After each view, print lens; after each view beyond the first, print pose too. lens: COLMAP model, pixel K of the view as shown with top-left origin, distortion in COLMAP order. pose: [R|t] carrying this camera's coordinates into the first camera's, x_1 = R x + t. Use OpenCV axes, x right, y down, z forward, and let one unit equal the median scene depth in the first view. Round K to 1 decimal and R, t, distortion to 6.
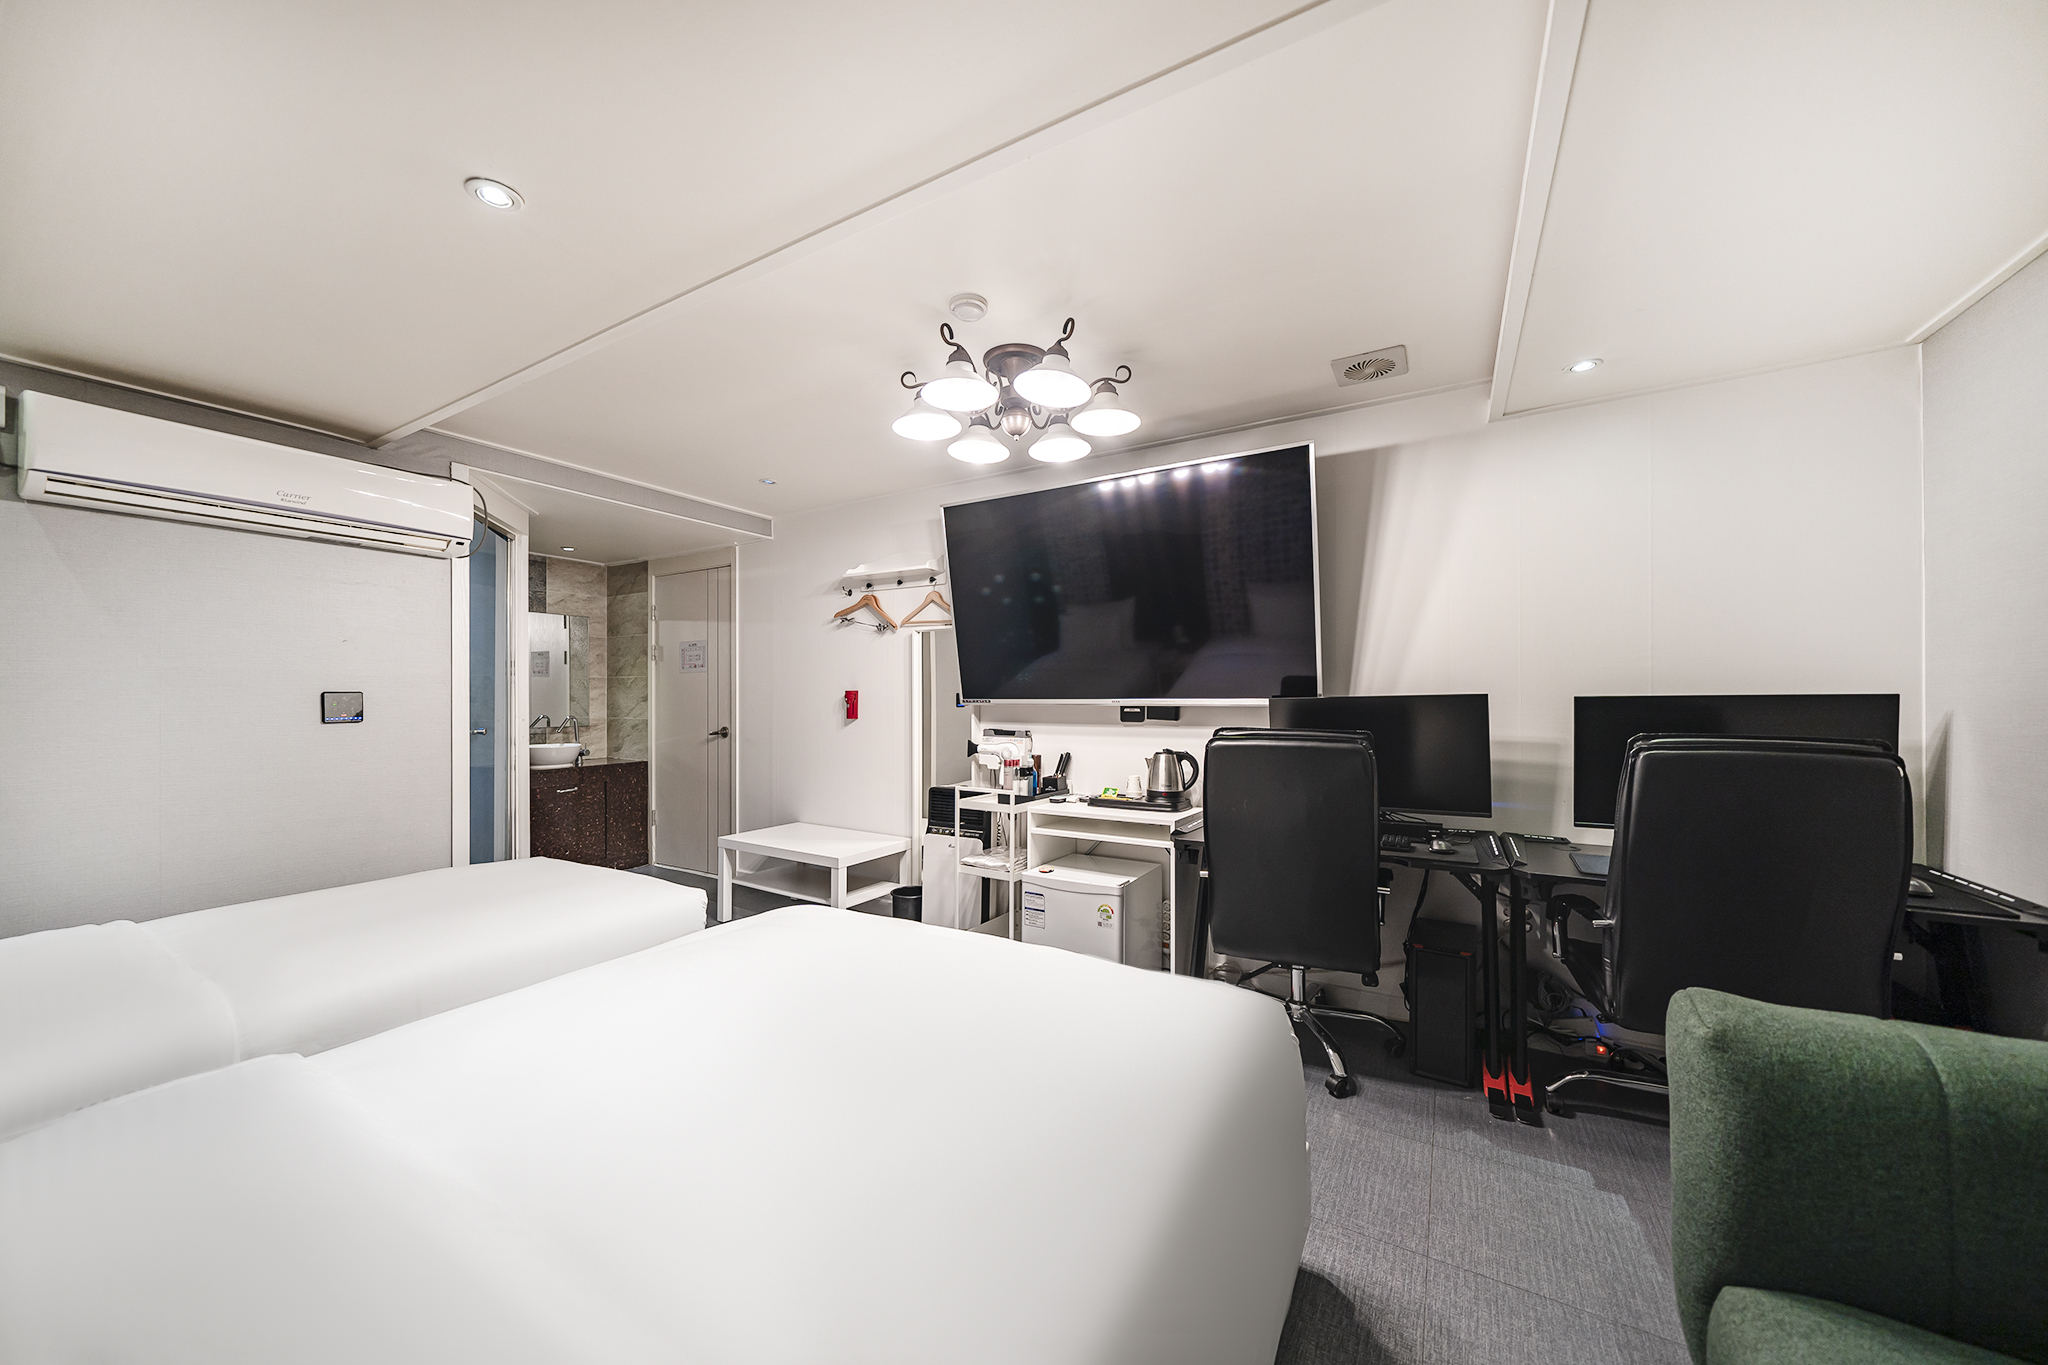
lens RADIAL K [[696.6, 0, 1023.9], [0, 696.6, 695.4], [0, 0, 1]] dist [0.008792, -0.000055]
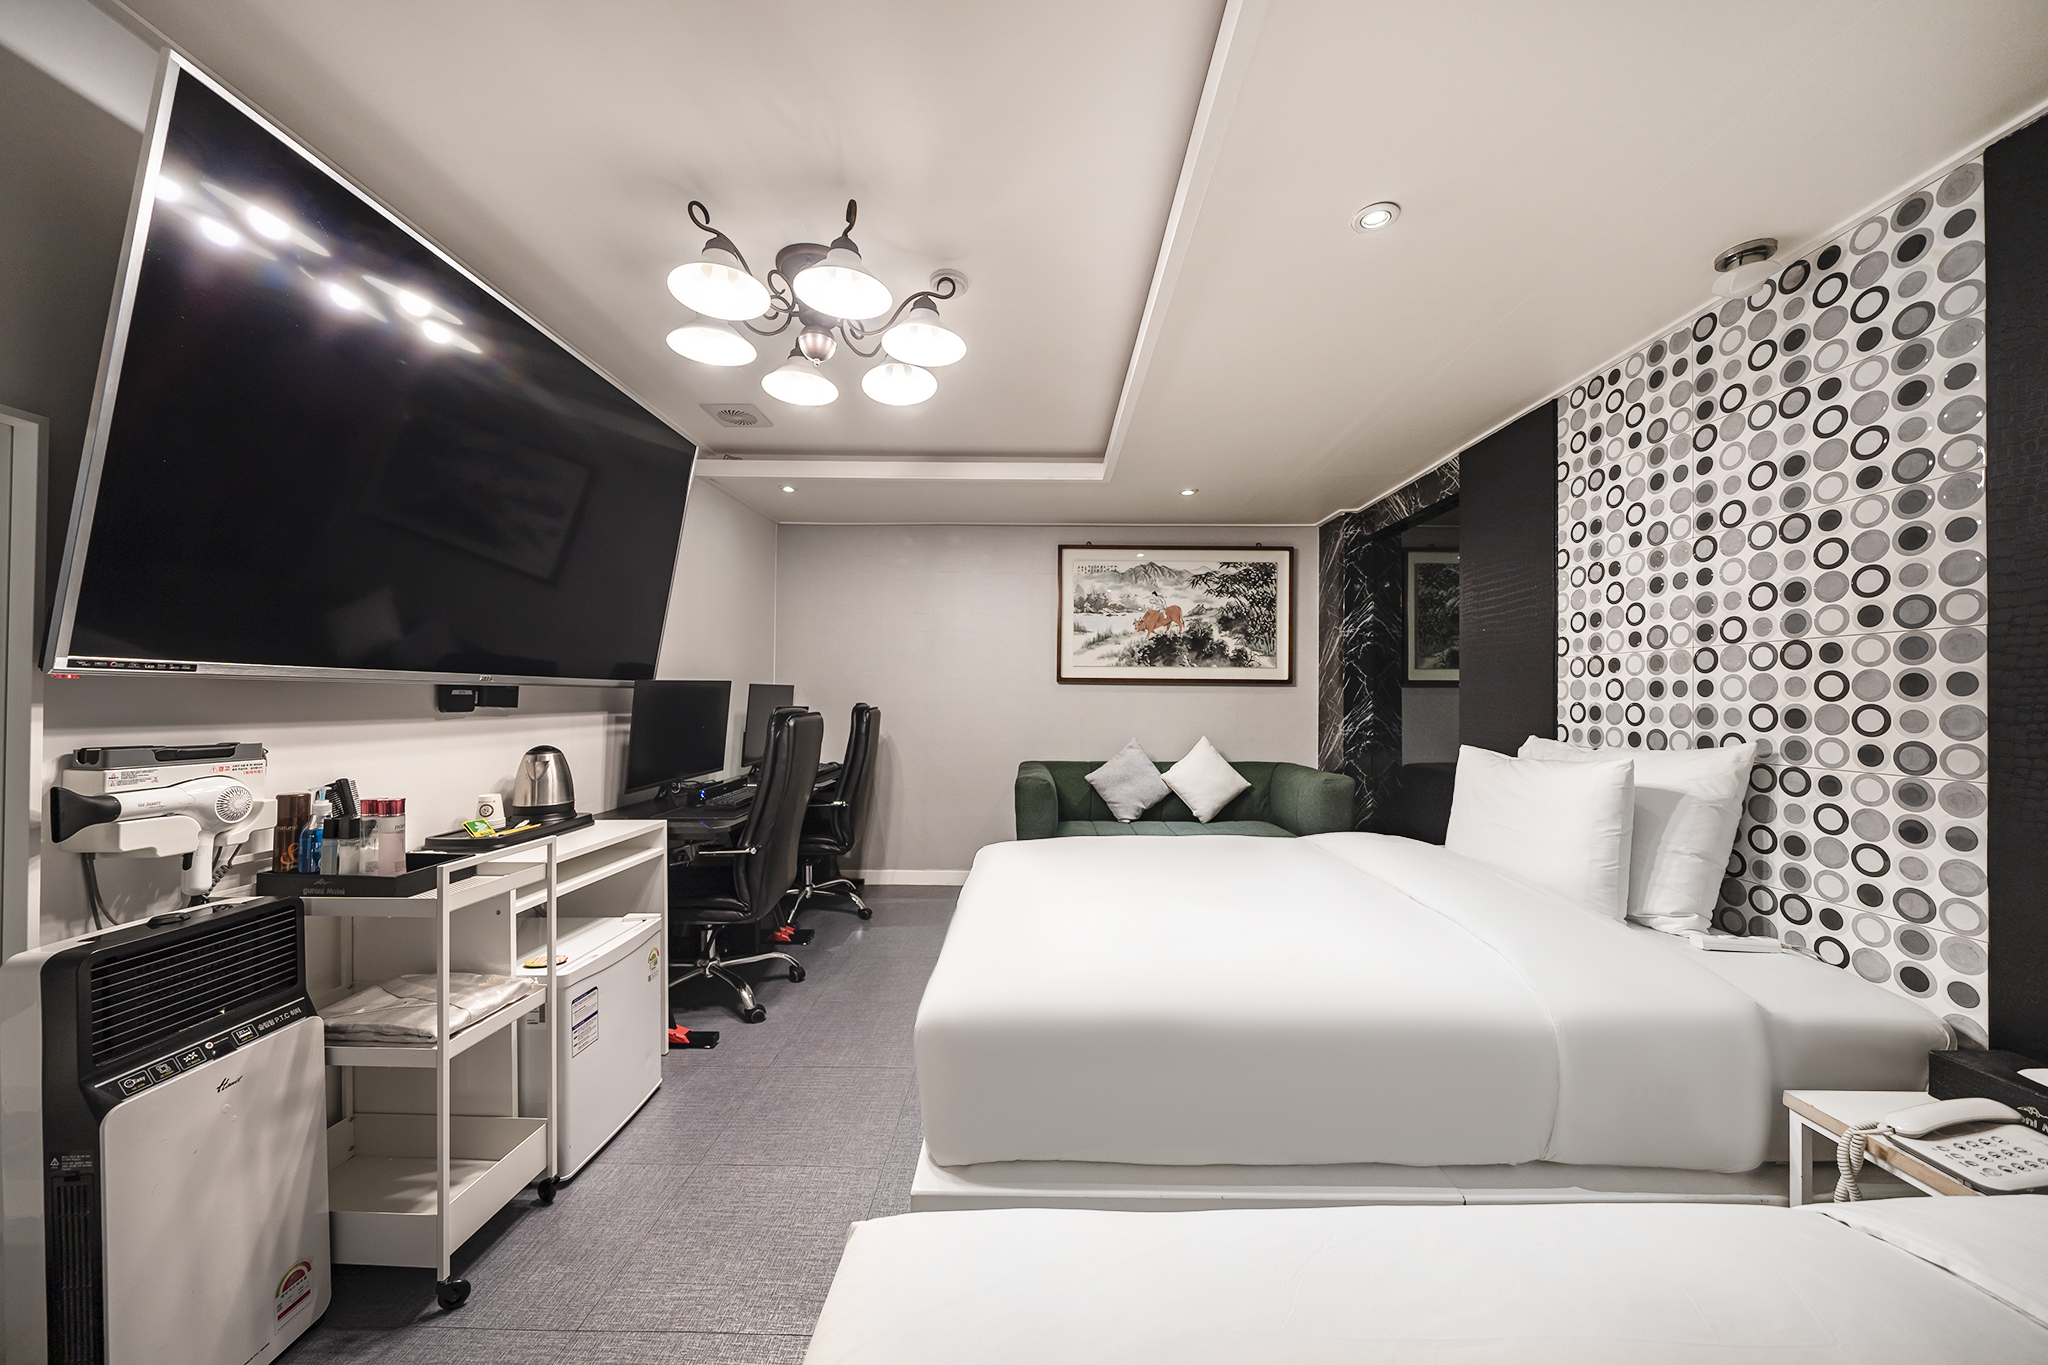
lens RADIAL K [[701.6, 0, 1029.8], [0, 701.6, 691.5], [0, 0, 1]] dist [-0.000157, -0.000210]
pose [[-0.488122, 0.008007, 0.872739, -0.659889], [-0.002532, 0.999941, -0.010589, 0.026388], [-0.872772, -0.007378, -0.488073, 0.902395]]
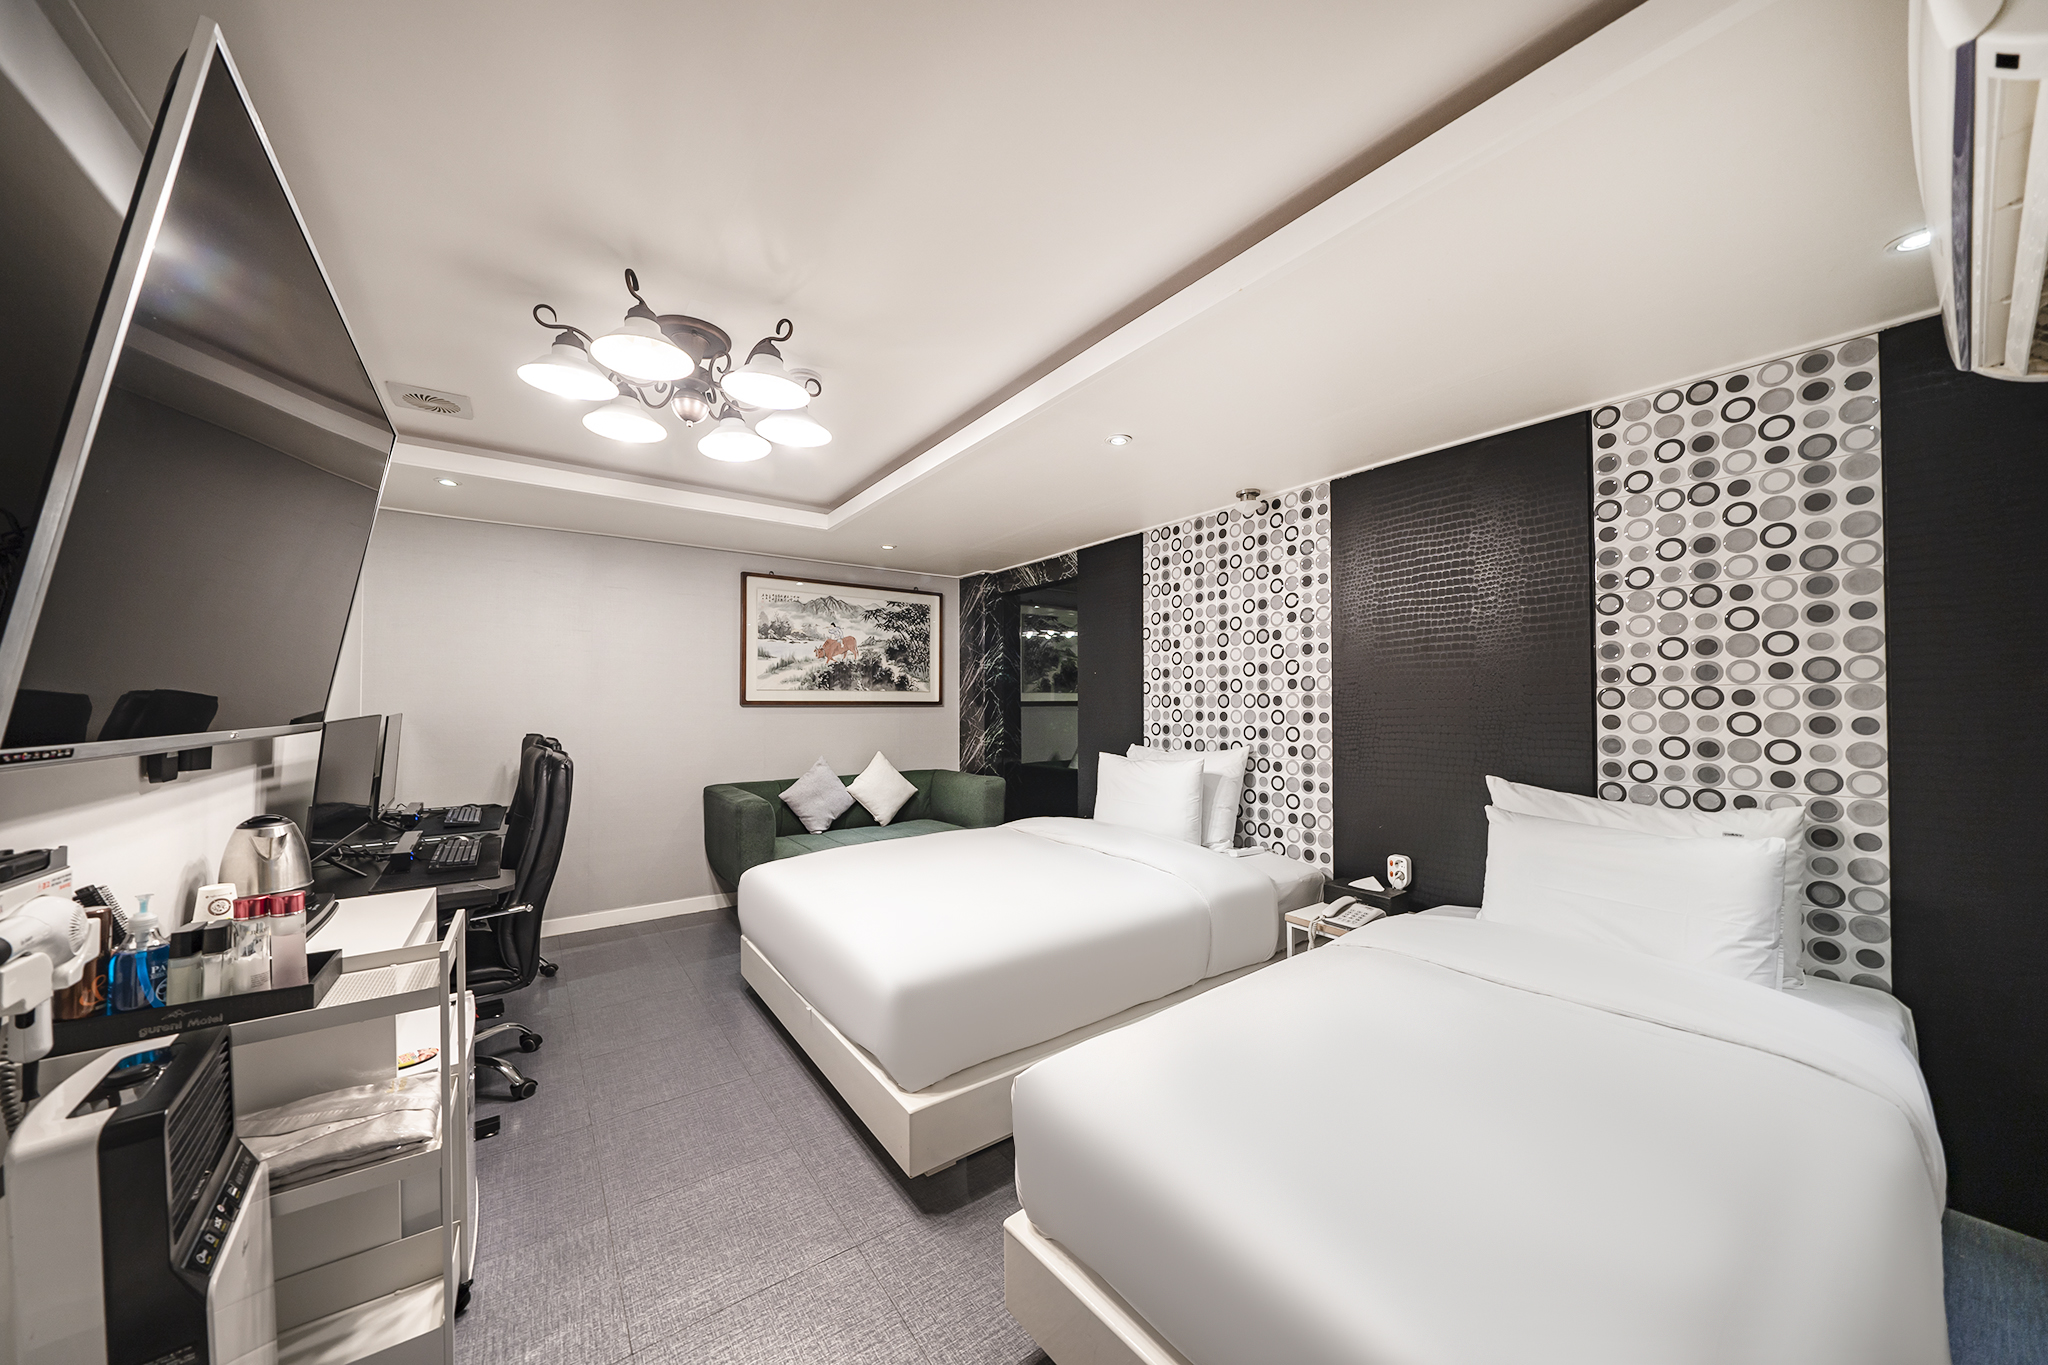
lens RADIAL K [[696.6, 0, 1023.9], [0, 696.6, 695.4], [0, 0, 1]] dist [0.008792, -0.000055]
pose [[-0.913010, 0.010020, 0.407813, -0.574288], [0.006467, 0.999928, -0.010090, -0.009903], [-0.407885, -0.006575, -0.913010, 1.243086]]
